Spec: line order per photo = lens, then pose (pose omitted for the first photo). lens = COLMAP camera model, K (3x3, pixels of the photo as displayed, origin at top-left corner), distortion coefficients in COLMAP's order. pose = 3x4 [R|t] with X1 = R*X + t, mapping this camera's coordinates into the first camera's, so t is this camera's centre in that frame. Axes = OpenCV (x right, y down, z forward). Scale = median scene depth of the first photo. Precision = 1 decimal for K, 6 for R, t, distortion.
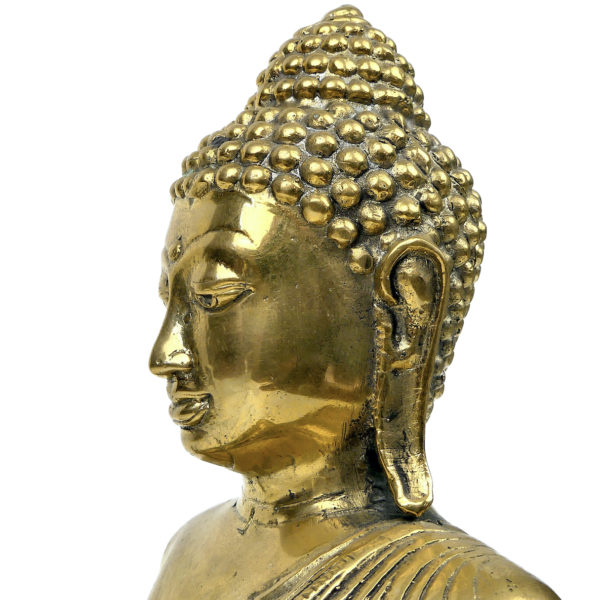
lens RADIAL K [[1163.2, 0, 300.2], [0, 1163.2, 299.7], [0, 0, 1]] dist [-0.176806, 0.000000]
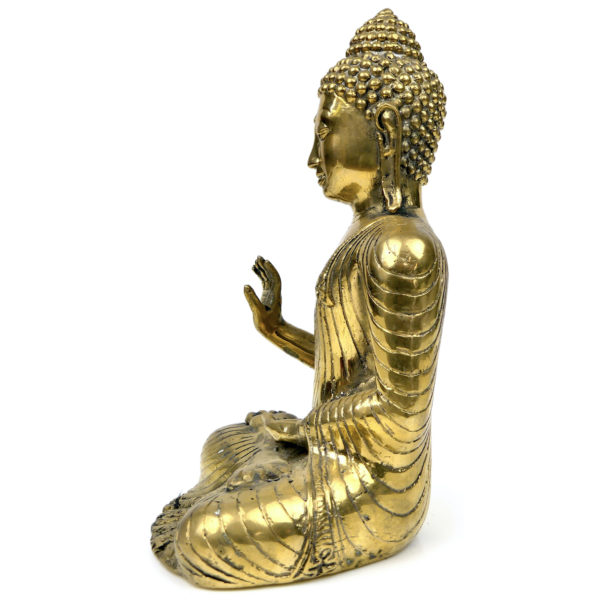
lens RADIAL K [[1163.2, 0, 300.1], [0, 1163.2, 300.6], [0, 0, 1]] dist [-0.176806, 0.000000]
pose [[0.868700, -0.029517, -0.494458, 1.153172], [0.067131, 0.996029, 0.058480, 0.212551], [0.490769, -0.083995, 0.867232, -1.302628]]
